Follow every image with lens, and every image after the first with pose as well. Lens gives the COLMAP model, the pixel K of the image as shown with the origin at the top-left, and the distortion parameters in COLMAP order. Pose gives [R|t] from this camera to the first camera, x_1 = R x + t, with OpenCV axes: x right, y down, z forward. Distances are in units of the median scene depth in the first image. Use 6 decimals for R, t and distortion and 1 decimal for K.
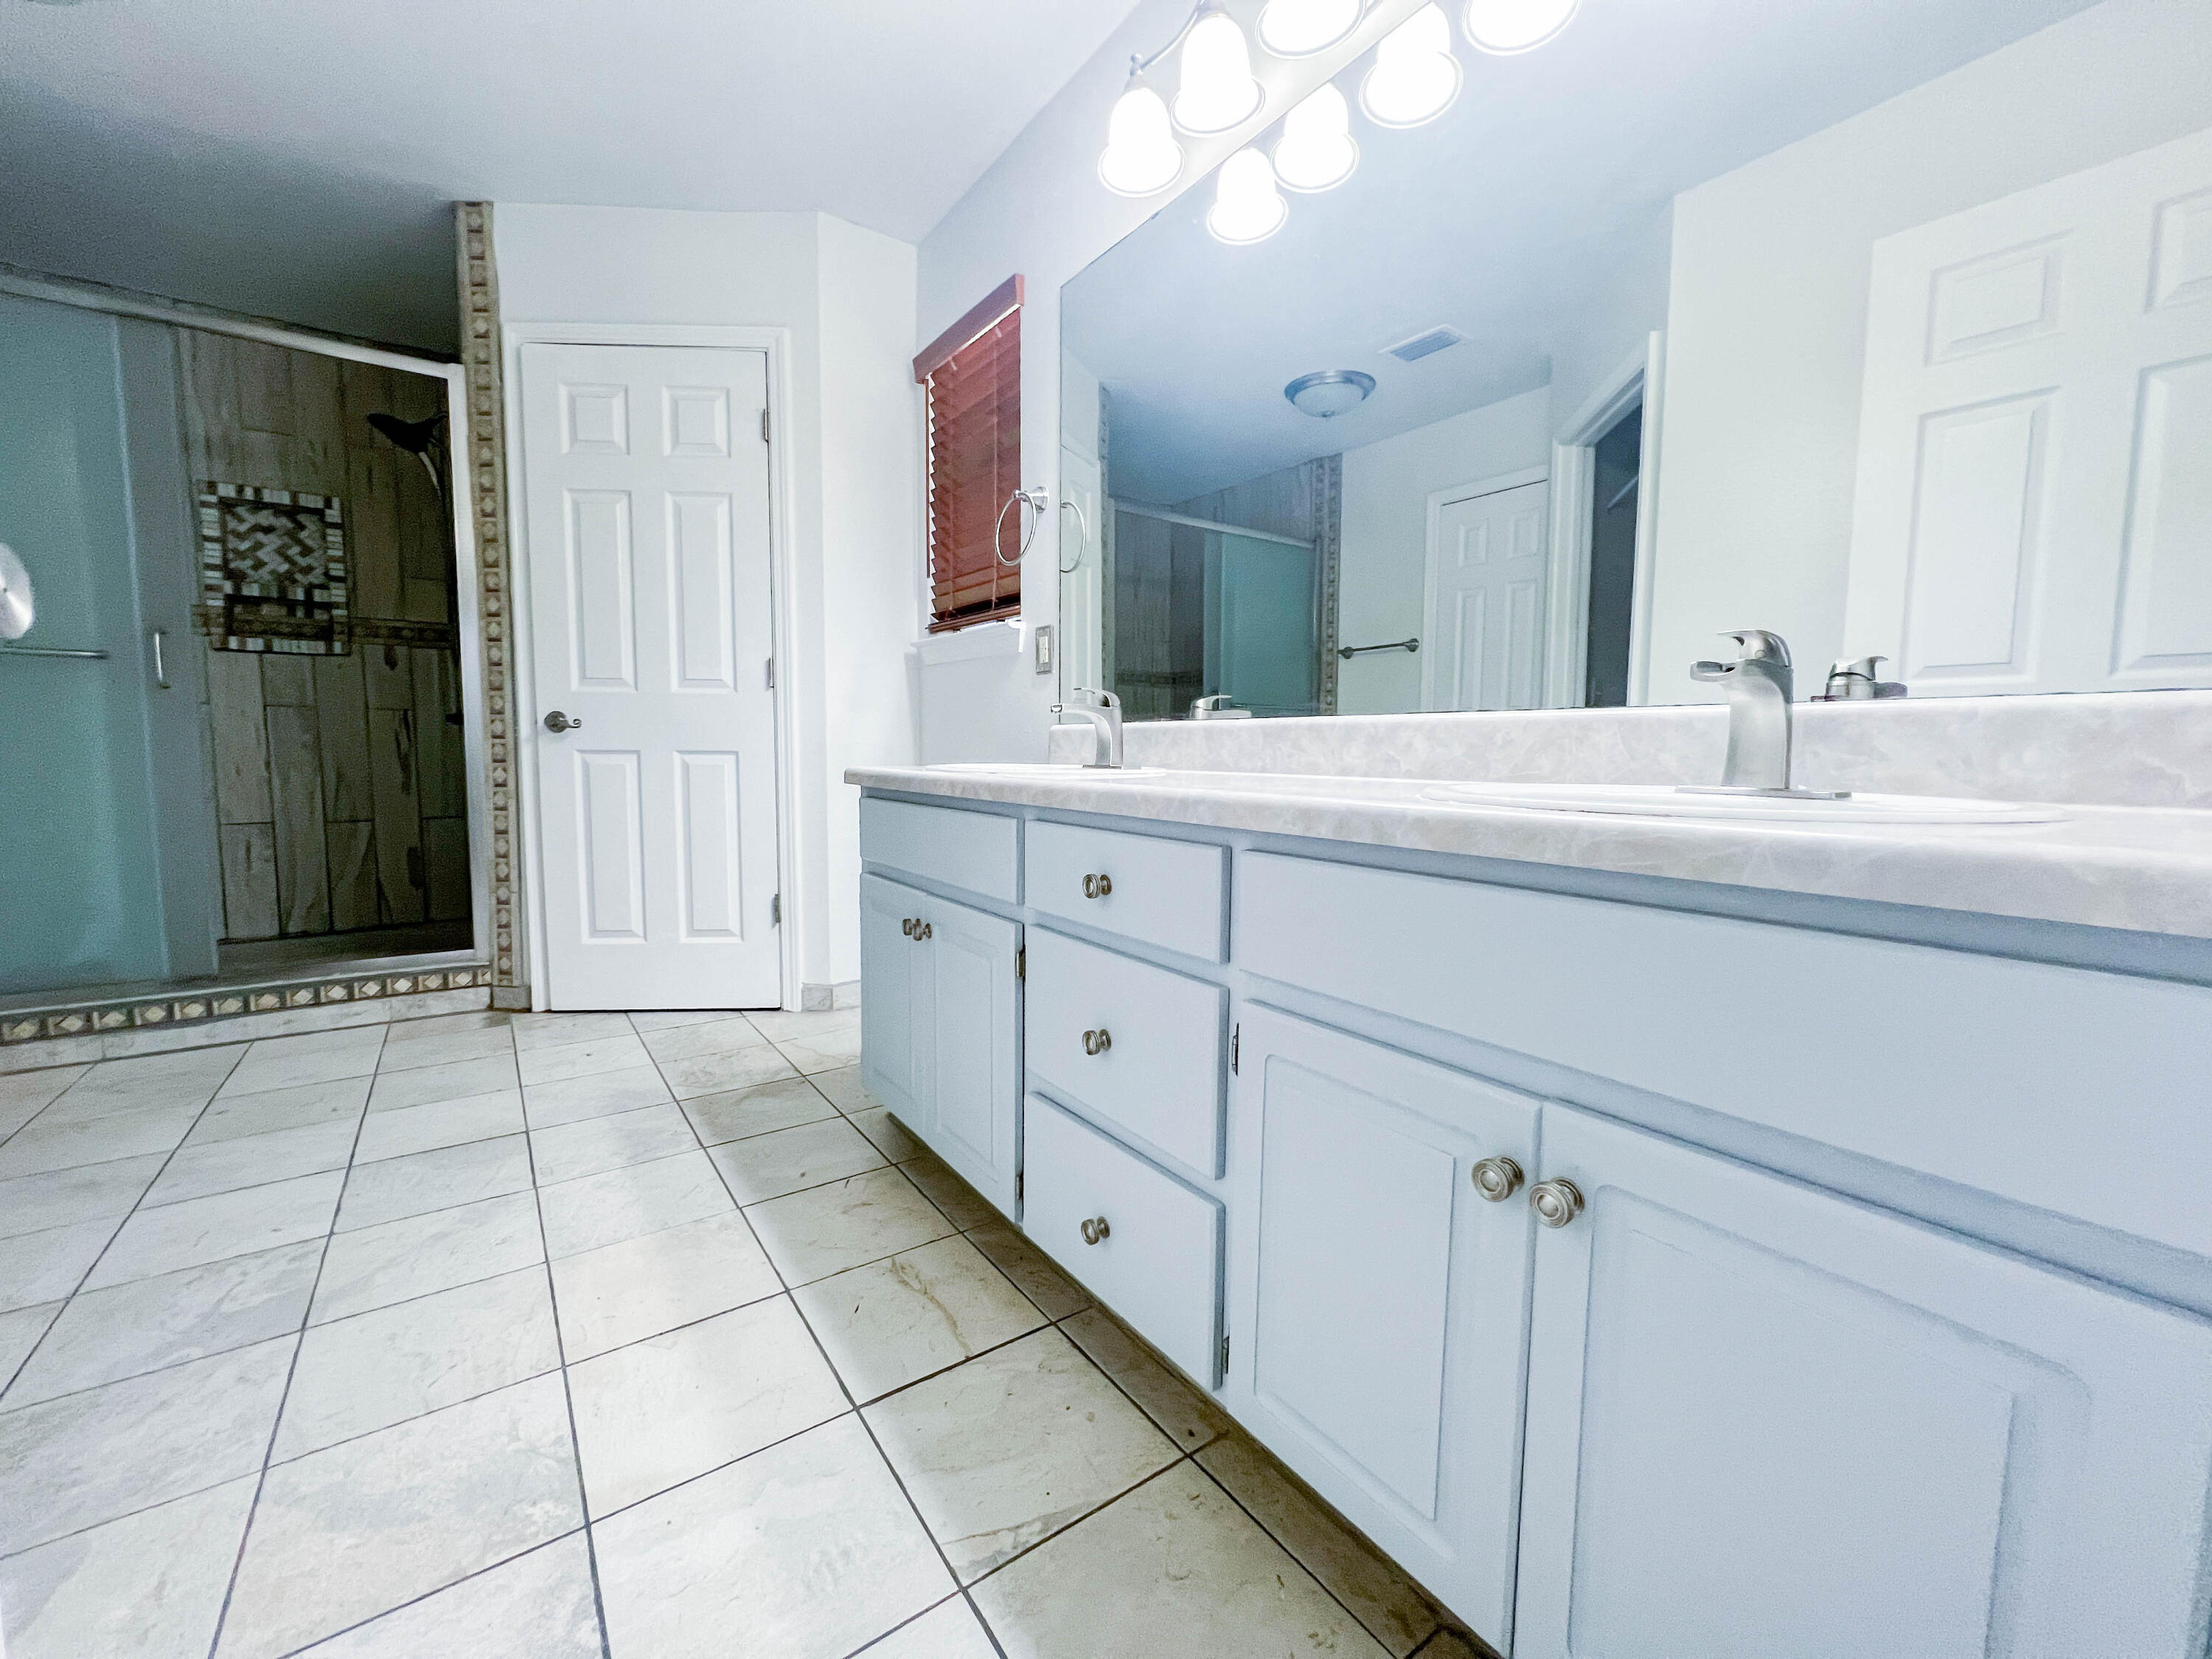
lens RADIAL K [[911.5, 0, 1106.0], [0, 911.5, 829.5], [0, 0, 1]] dist [-0.002903, 0.000255]
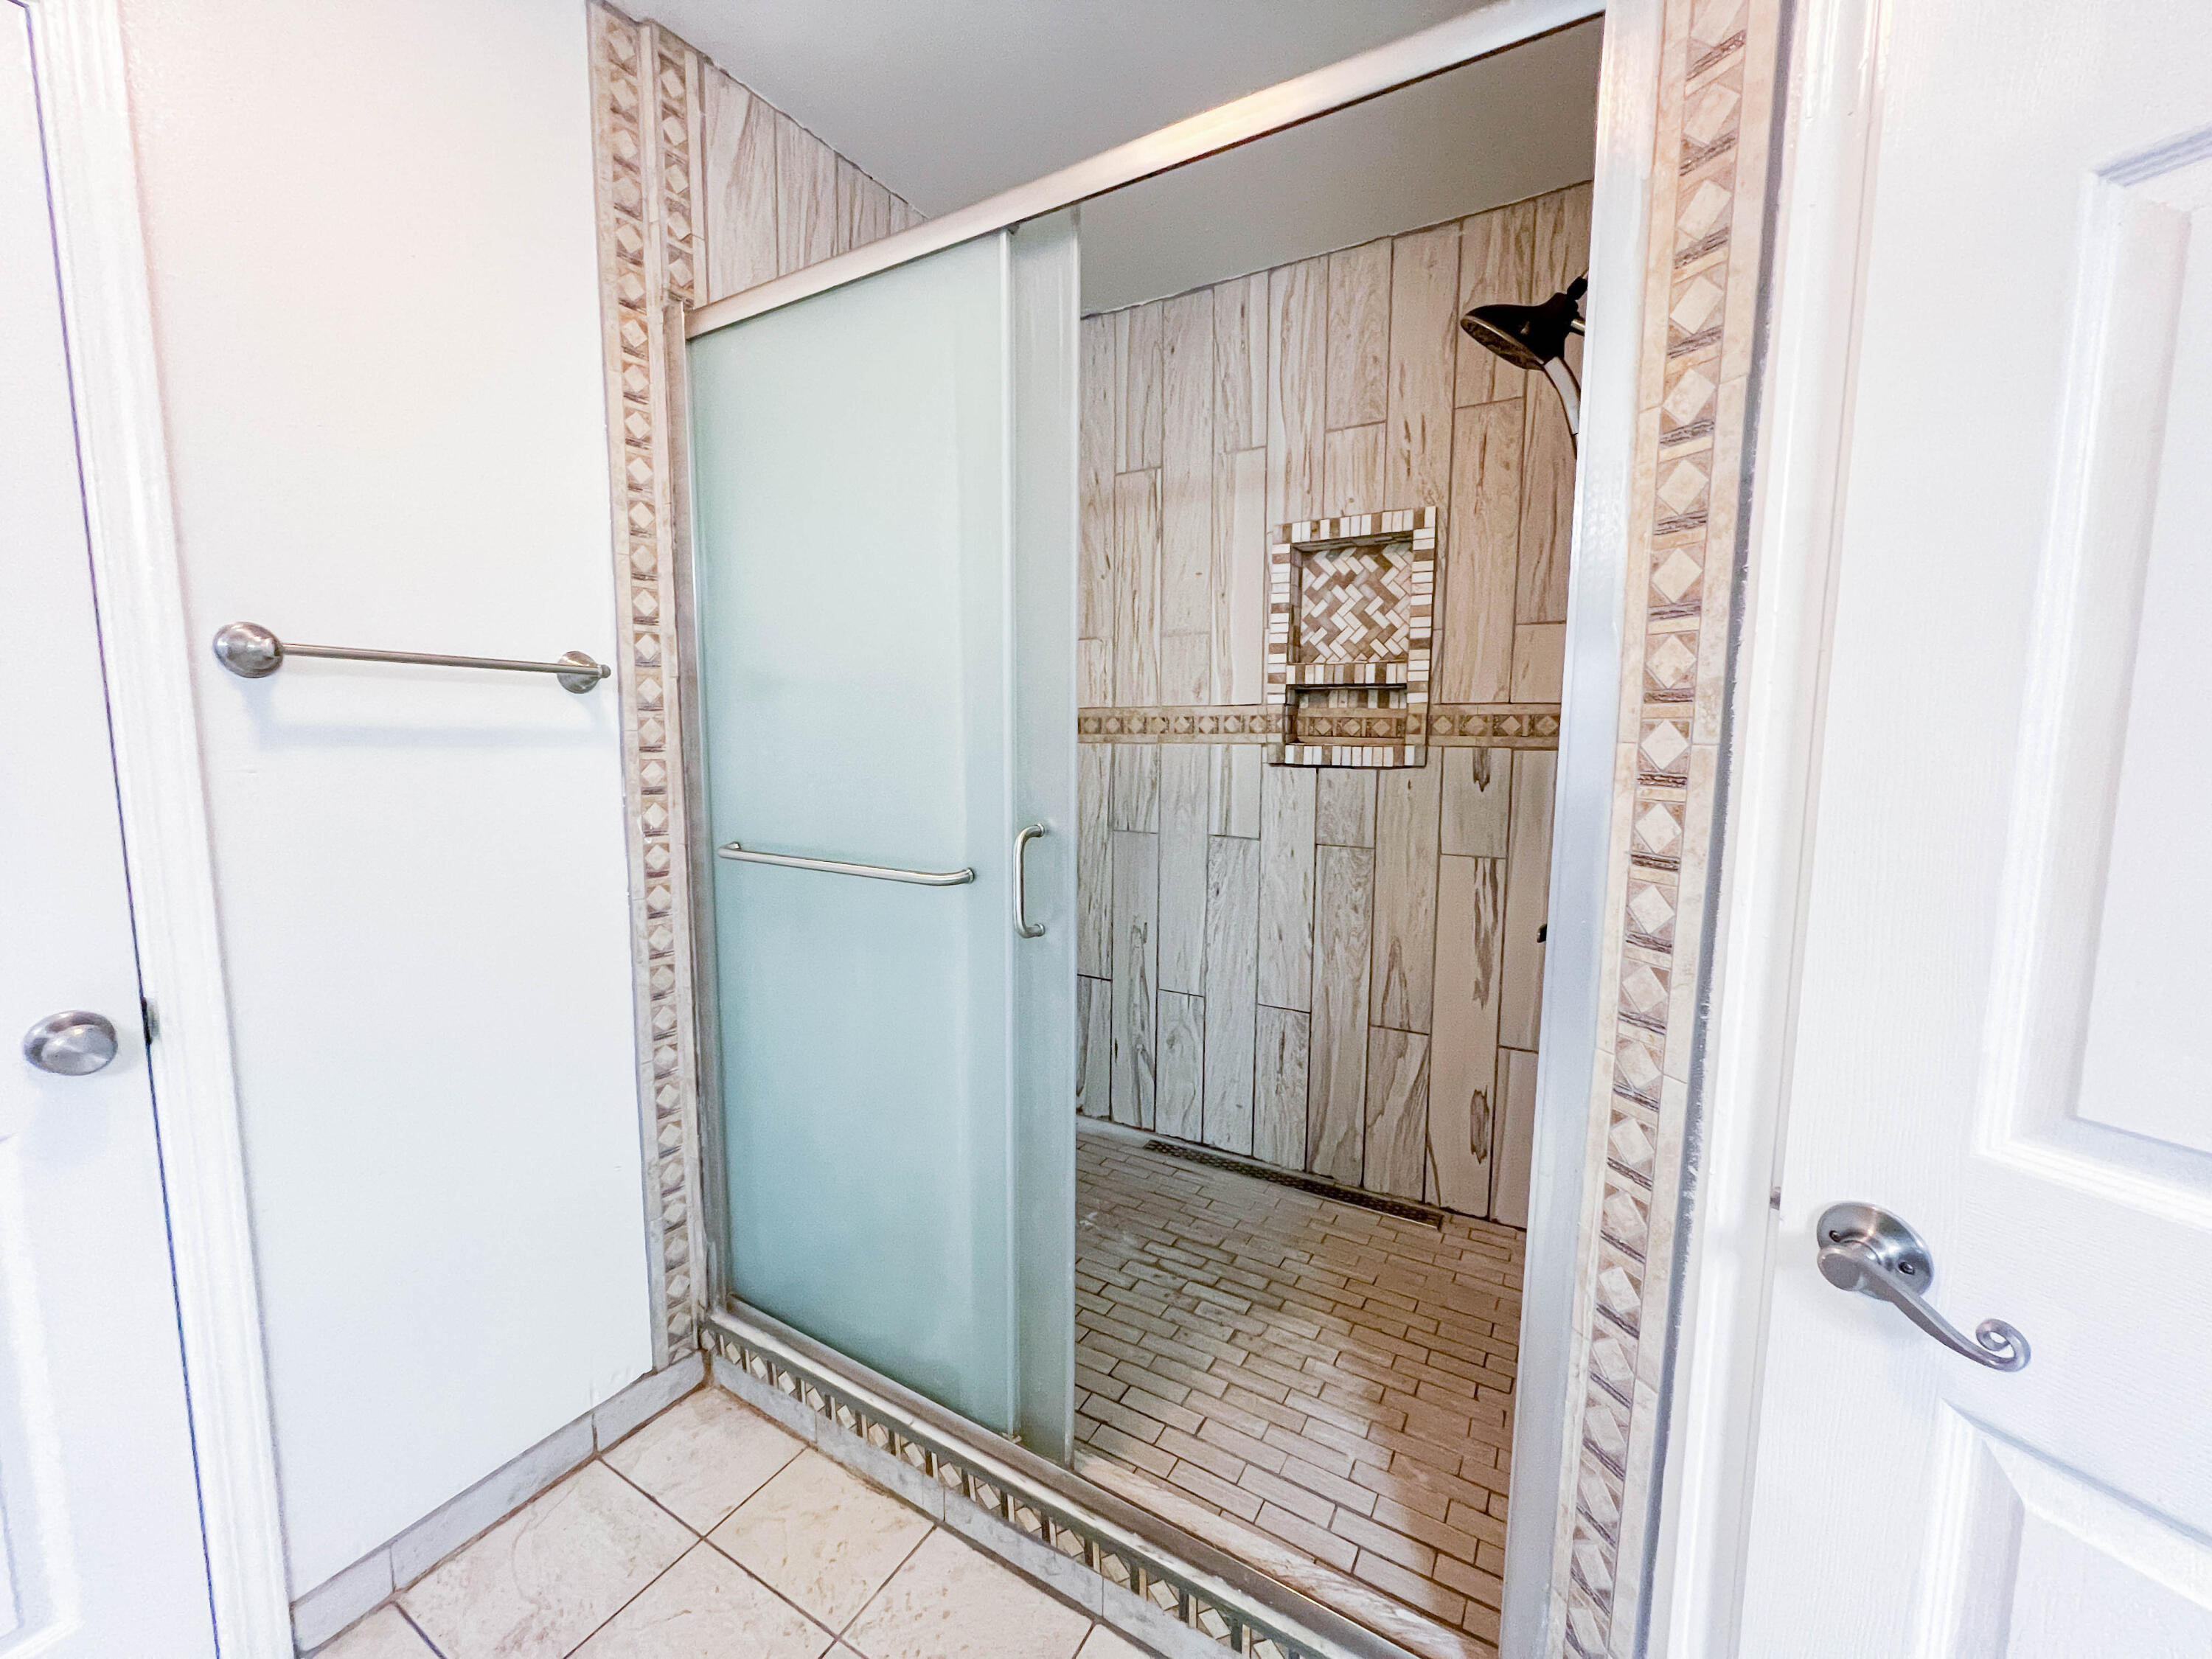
lens RADIAL K [[887.4, 0, 1106.0], [0, 887.4, 829.5], [0, 0, 1]] dist [0.000116, -0.000265]
pose [[0.415055, 0.097898, -0.904514, -0.391807], [-0.075965, 0.994451, 0.072774, -0.182945], [0.906619, 0.038506, 0.420189, 0.577633]]
